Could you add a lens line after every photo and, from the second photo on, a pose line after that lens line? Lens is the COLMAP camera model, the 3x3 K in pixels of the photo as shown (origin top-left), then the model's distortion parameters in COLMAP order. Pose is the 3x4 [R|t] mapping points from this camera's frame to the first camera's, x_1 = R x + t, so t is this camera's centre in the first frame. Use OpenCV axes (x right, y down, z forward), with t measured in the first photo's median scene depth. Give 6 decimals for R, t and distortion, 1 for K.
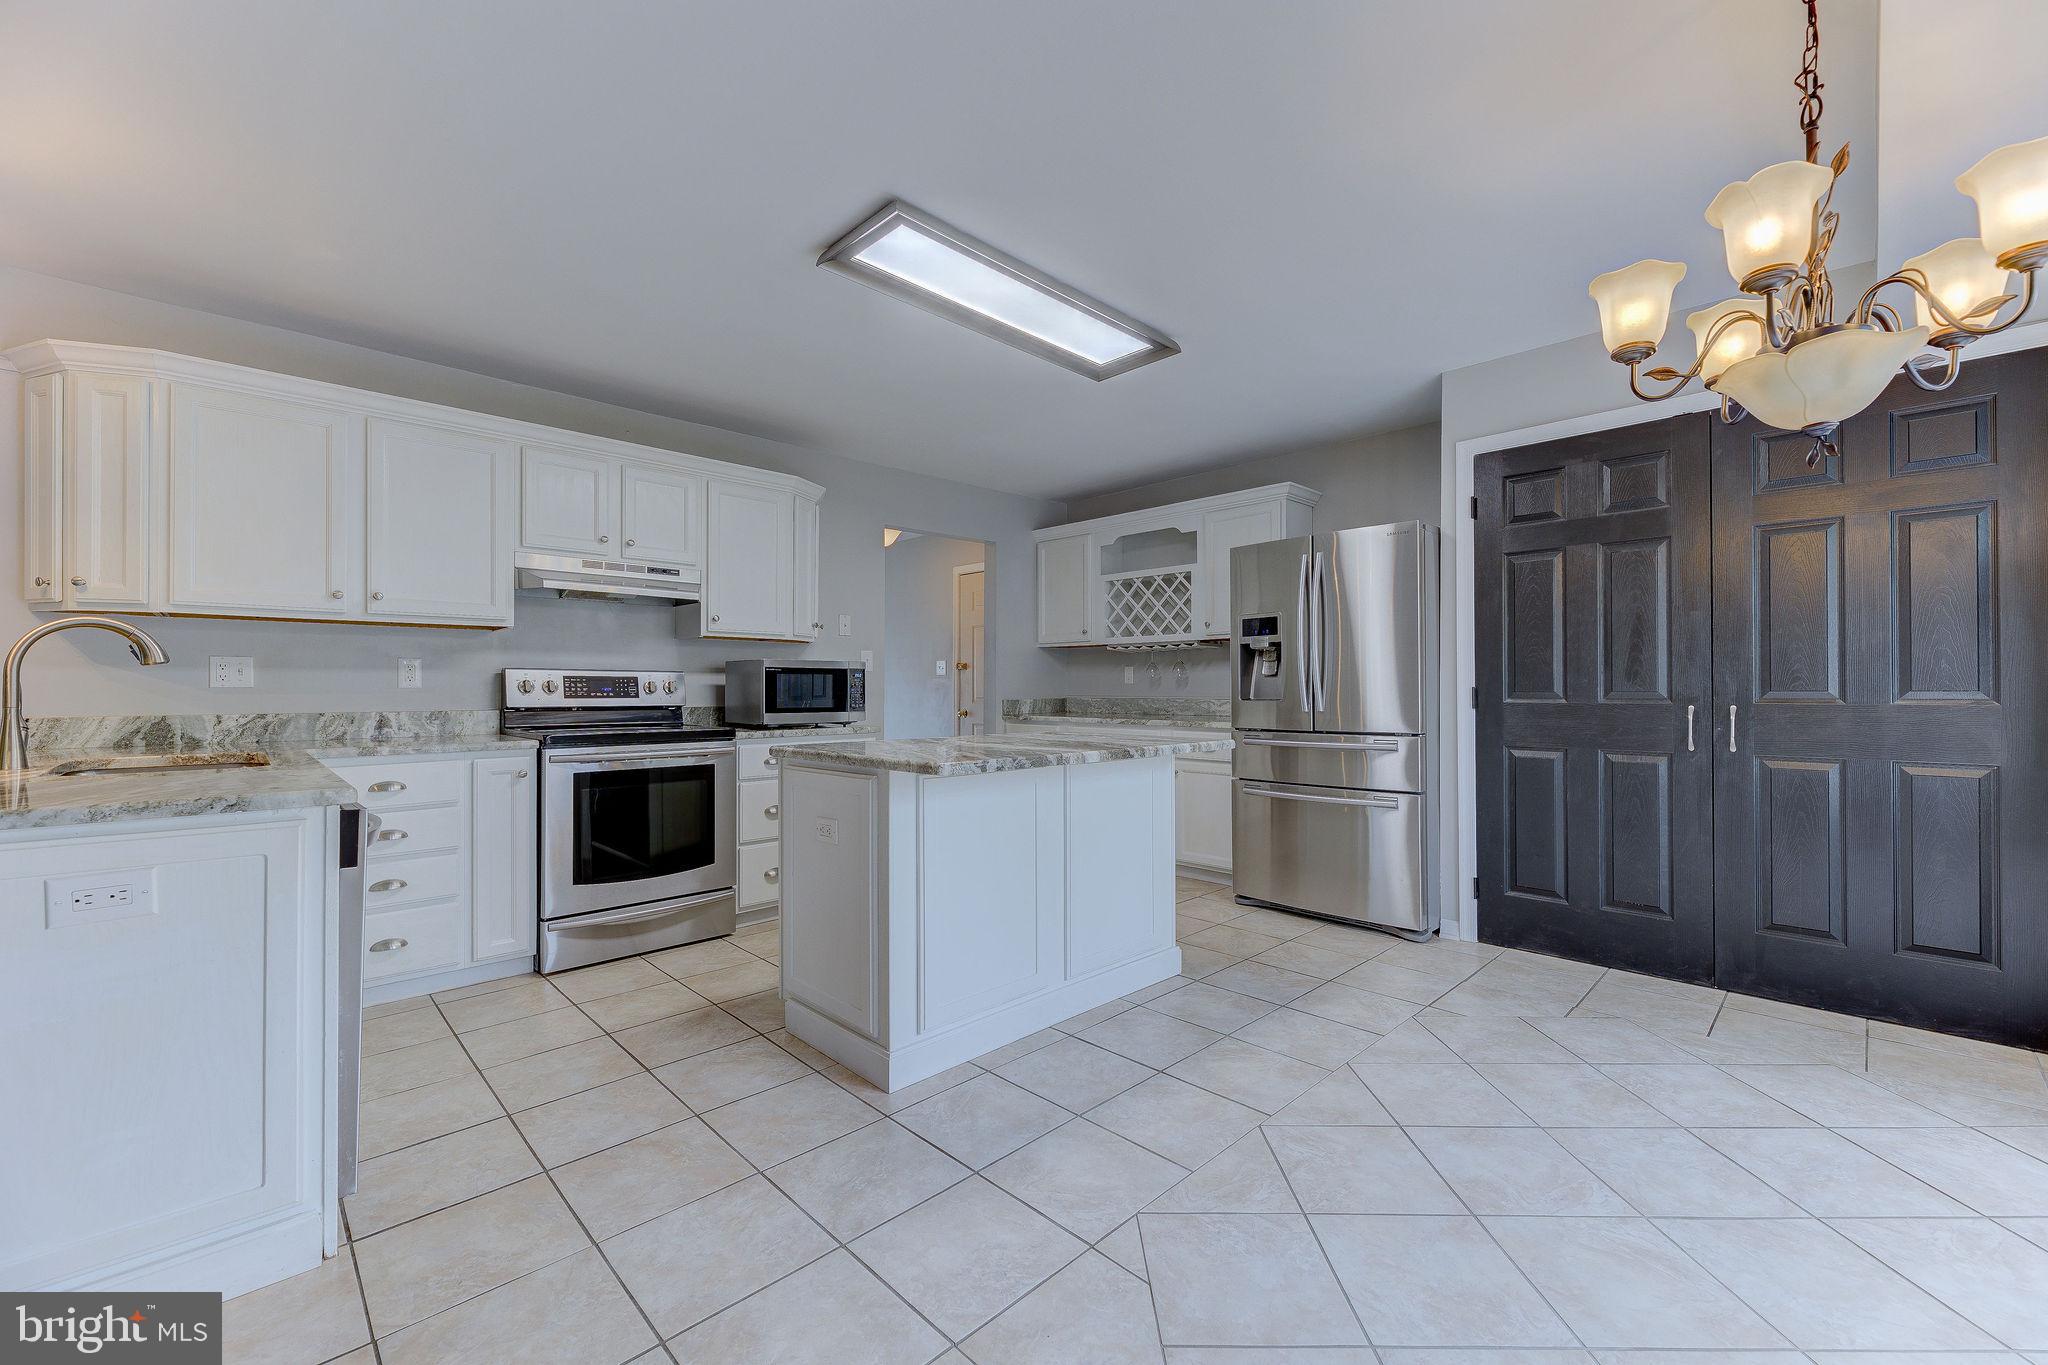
lens RADIAL K [[826.9, 0, 1013.0], [0, 826.9, 686.9], [0, 0, 1]] dist [0.005272, -0.003346]
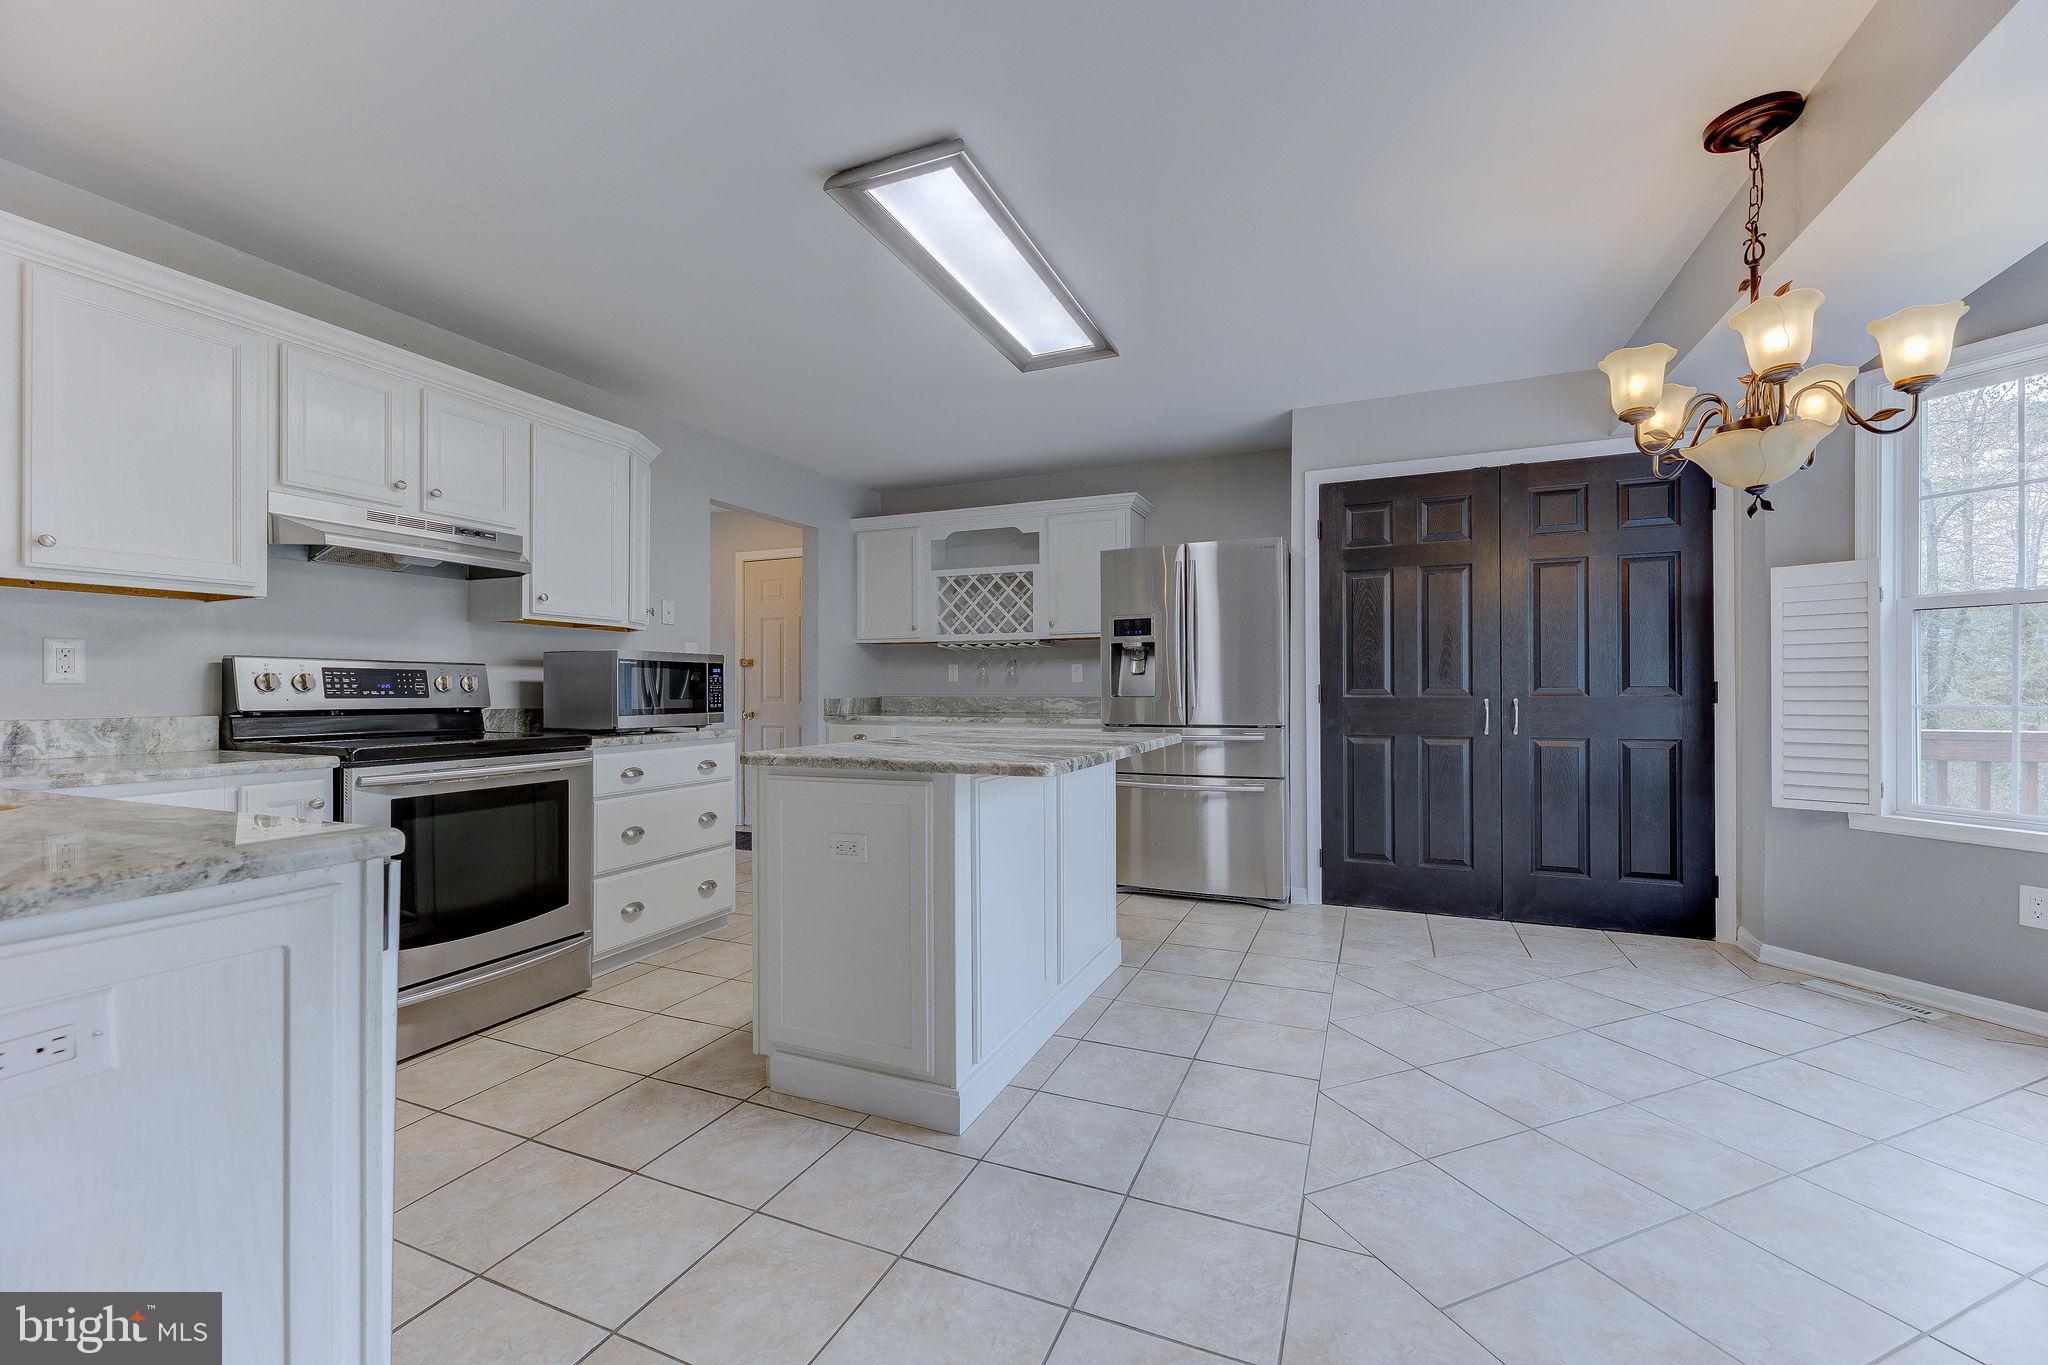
lens RADIAL K [[826.9, 0, 1019.2], [0, 826.9, 688.1], [0, 0, 1]] dist [0.005272, -0.003346]
pose [[0.921185, -0.000081, 0.389125, -0.301642], [-0.000083, 1.000000, 0.000404, 0.004999], [-0.389125, -0.000405, 0.921185, 0.103777]]
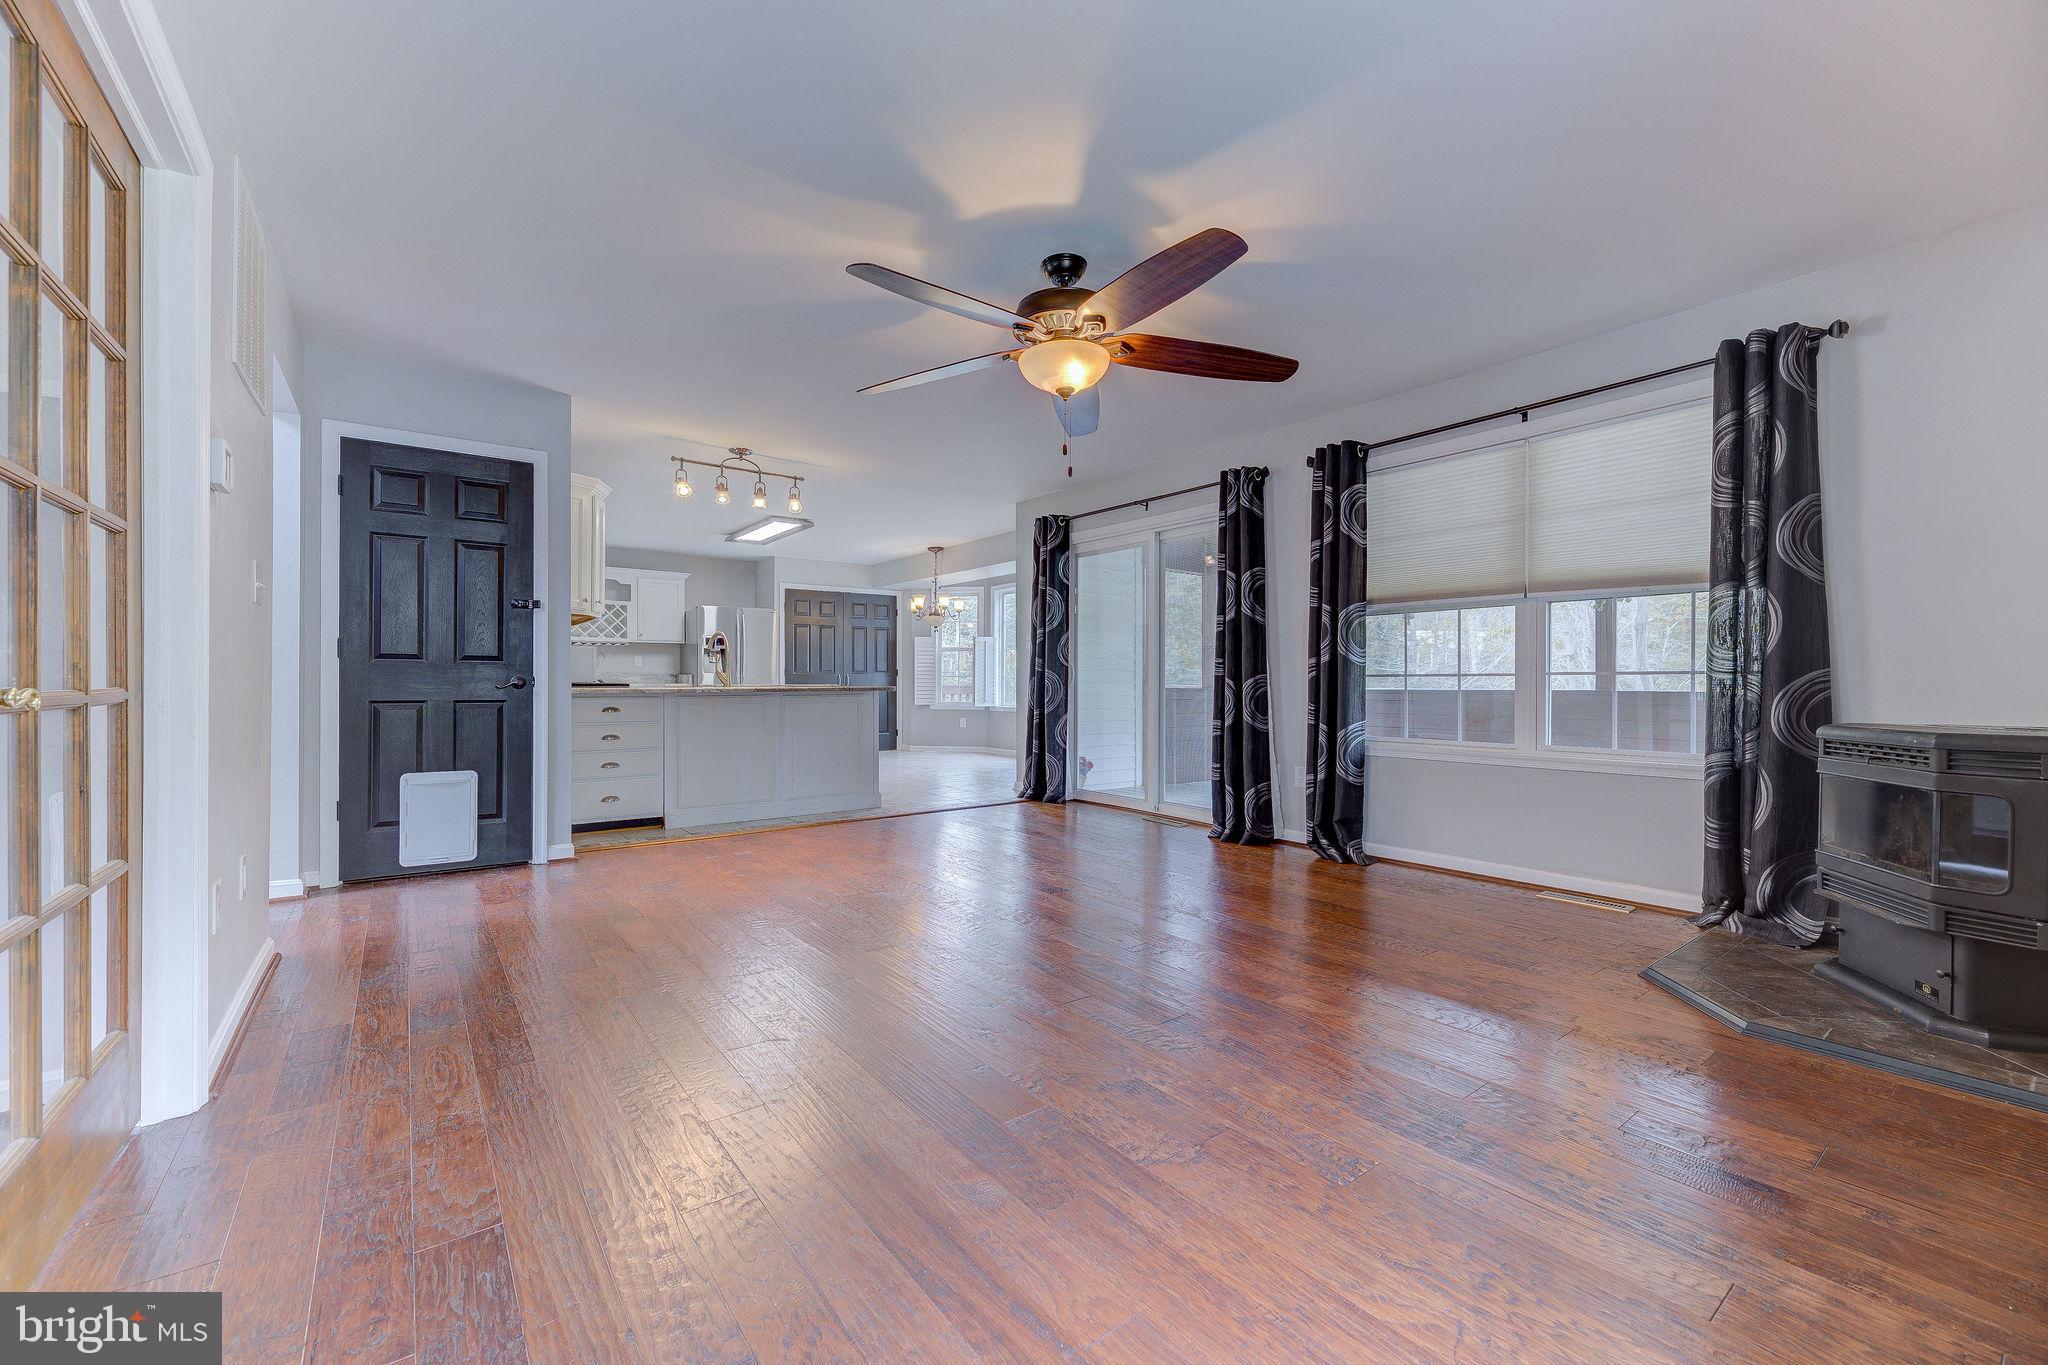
lens RADIAL K [[826.9, 0, 1041.3], [0, 826.9, 683.9], [0, 0, 1]] dist [0.005272, -0.003346]
pose [[0.101441, 0.001093, 0.994841, -2.403663], [-0.002940, 0.999995, -0.000799, 0.057719], [-0.994837, -0.002844, 0.101443, -0.203284]]
